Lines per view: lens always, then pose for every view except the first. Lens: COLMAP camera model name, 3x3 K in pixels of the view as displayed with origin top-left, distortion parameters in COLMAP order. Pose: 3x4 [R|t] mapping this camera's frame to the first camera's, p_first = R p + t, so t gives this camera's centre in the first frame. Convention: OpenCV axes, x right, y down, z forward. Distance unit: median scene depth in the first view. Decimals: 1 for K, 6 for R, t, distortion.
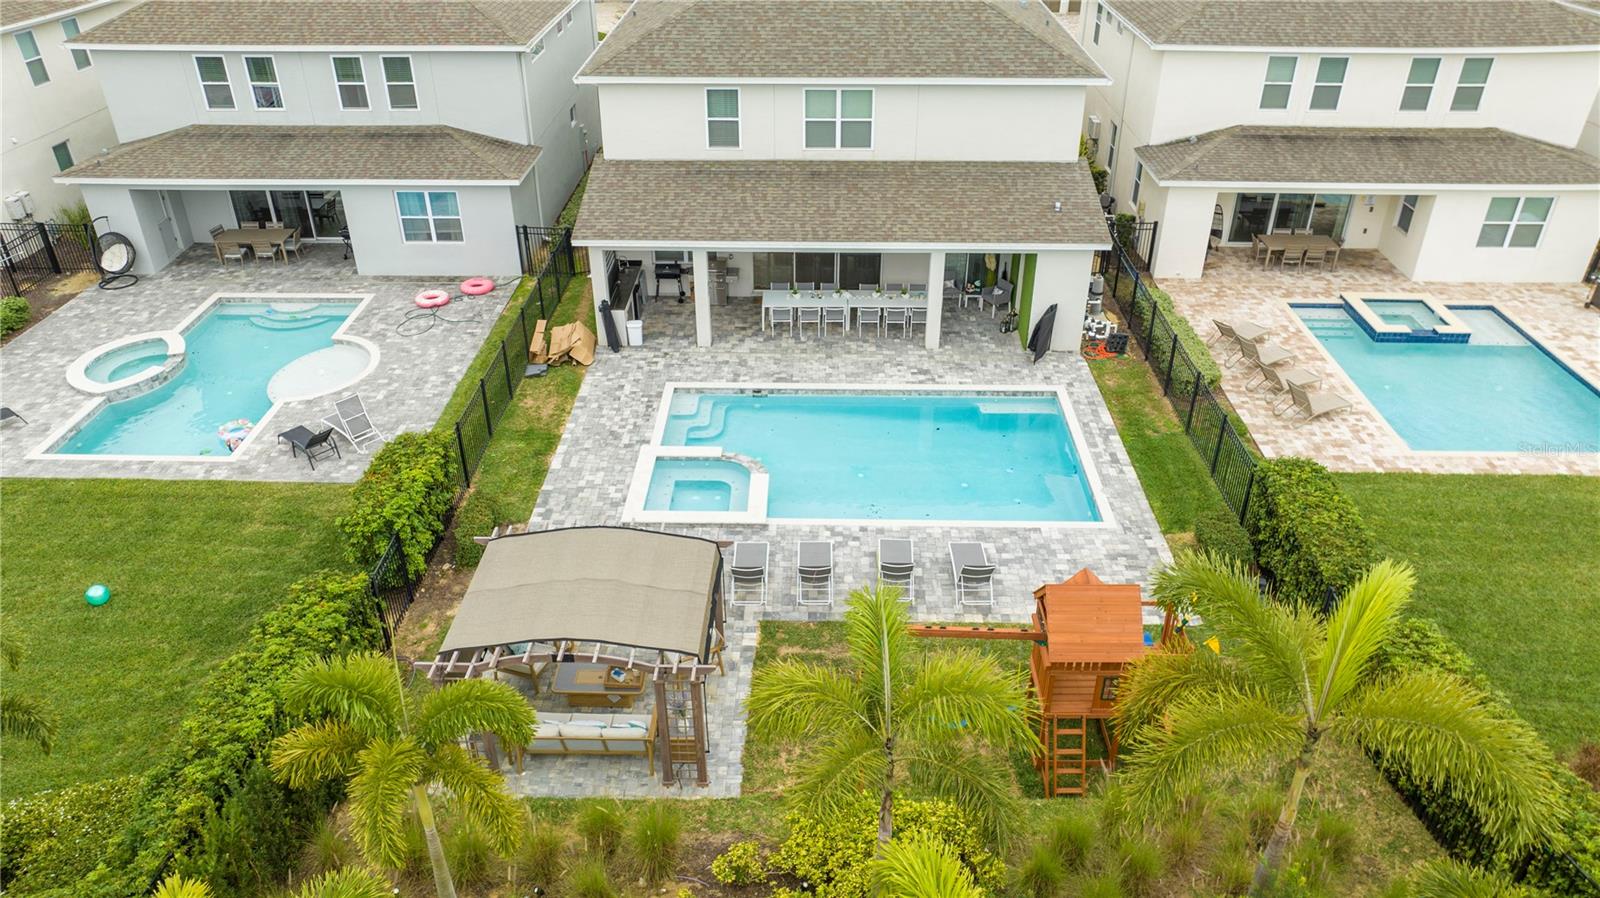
lens RADIAL K [[1127.5, 0, 801.3], [0, 1127.5, 452.6], [0, 0, 1]] dist [-0.035898, 0.017031]
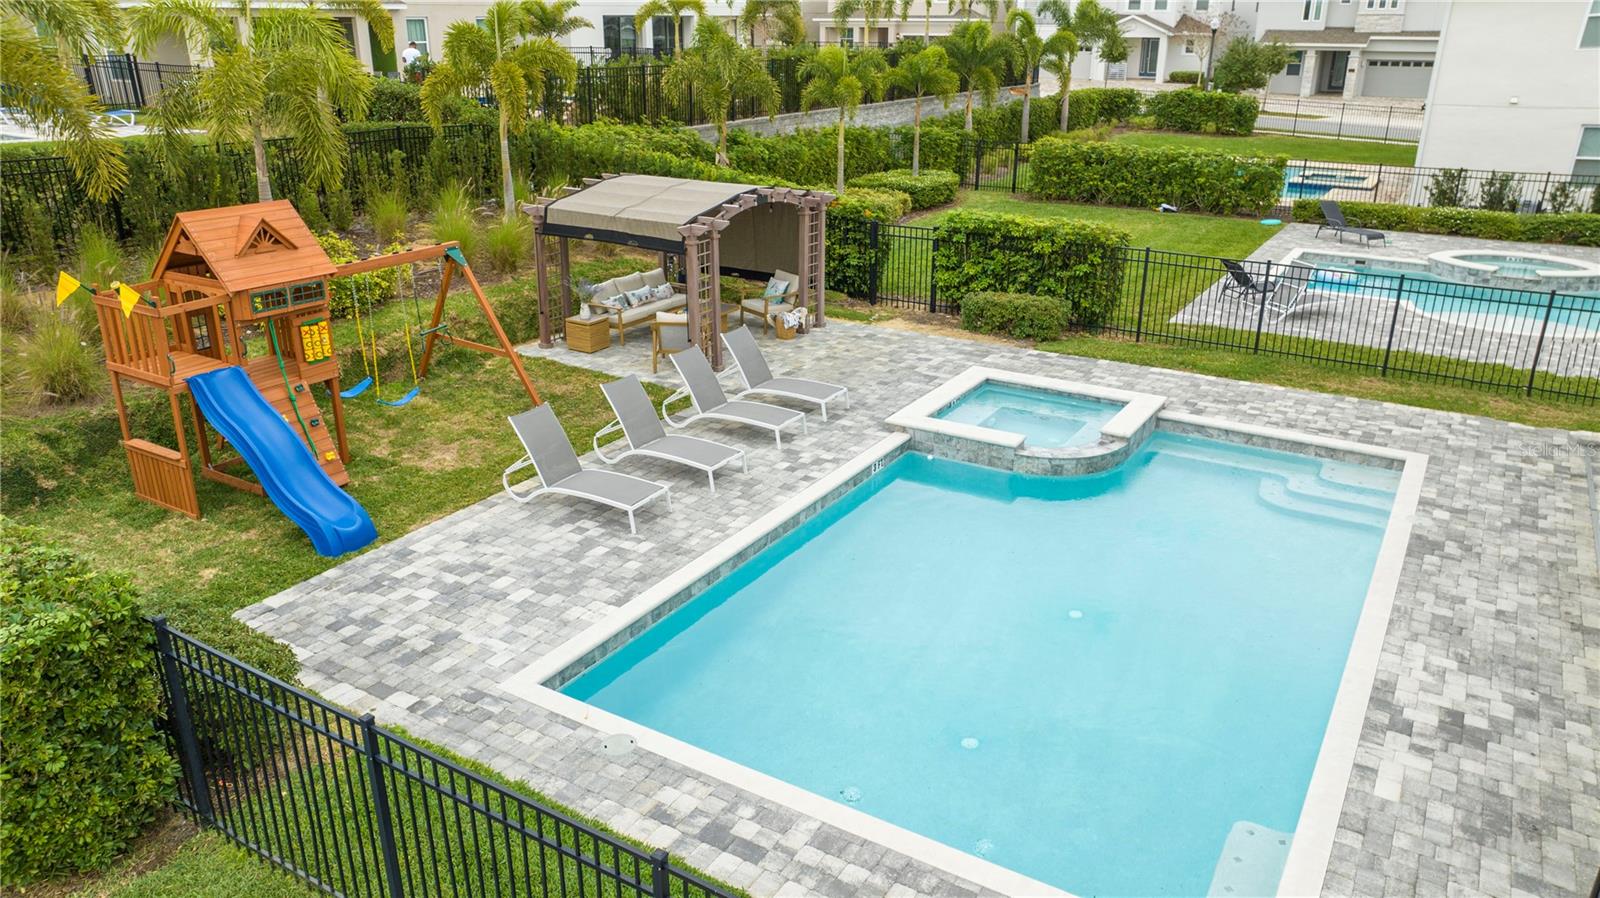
lens RADIAL K [[1127.5, 0, 791.8], [0, 1127.5, 451.0], [0, 0, 1]] dist [-0.035898, 0.017031]
pose [[-0.511770, 0.308689, -0.801749, 0.415197], [-0.449393, 0.699178, 0.556053, -0.208851], [0.732213, 0.644872, -0.219096, 0.880794]]
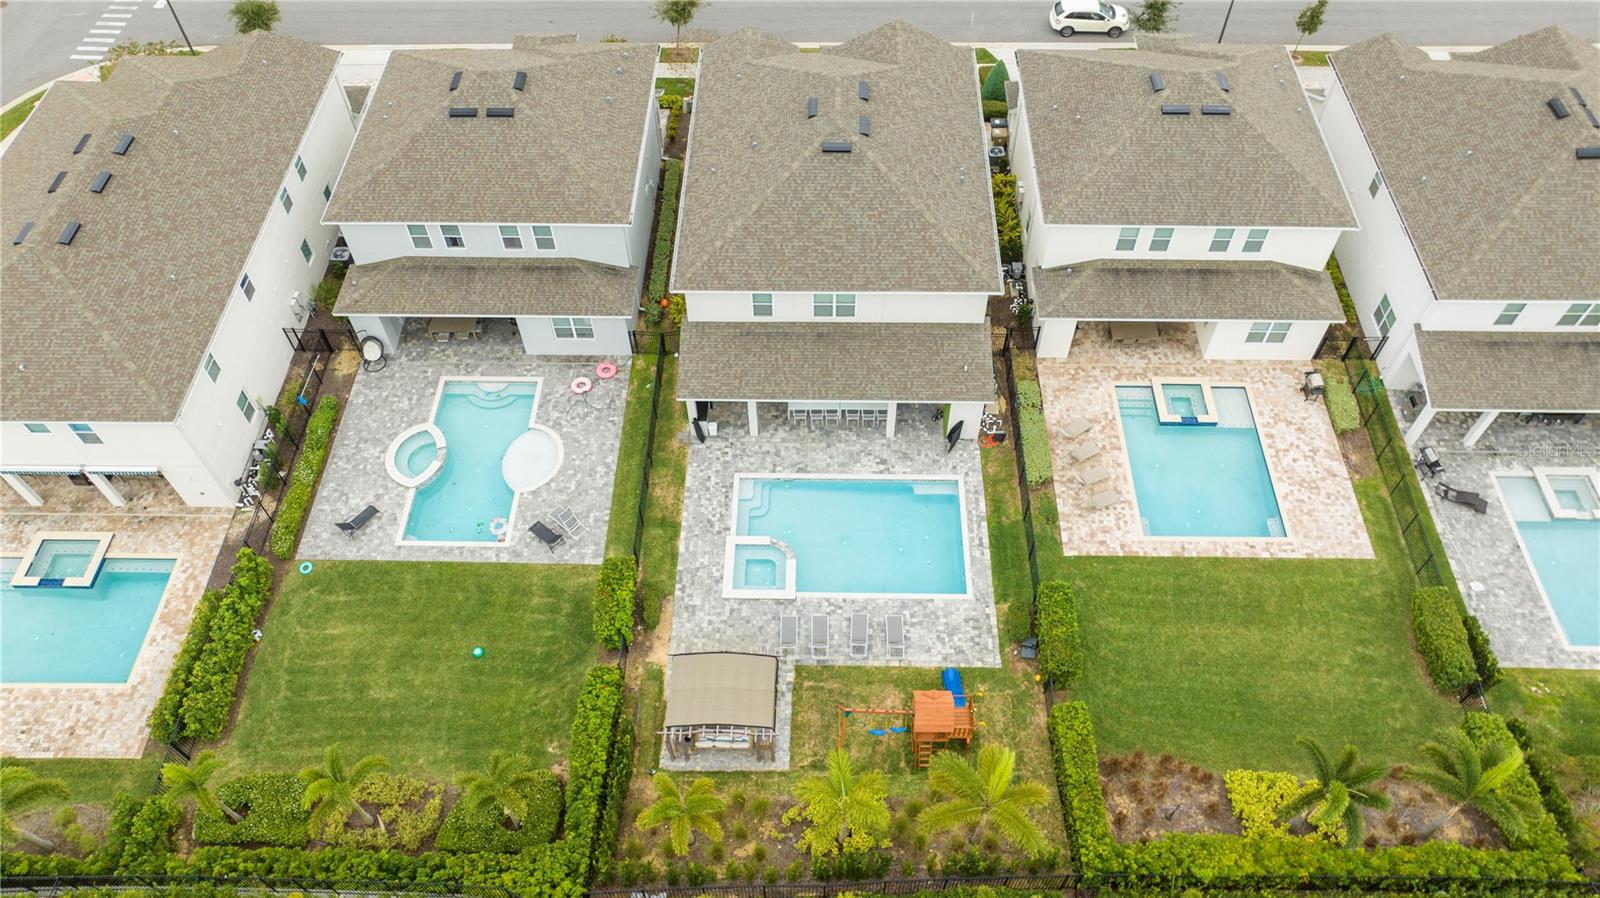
lens RADIAL K [[1127.5, 0, 798.5], [0, 1127.5, 451.3], [0, 0, 1]] dist [-0.035898, 0.017031]
pose [[0.999931, -0.006193, -0.010021, -0.003371], [0.009481, 0.927962, 0.372555, -0.725523], [0.006992, -0.372624, 0.927956, -0.589625]]
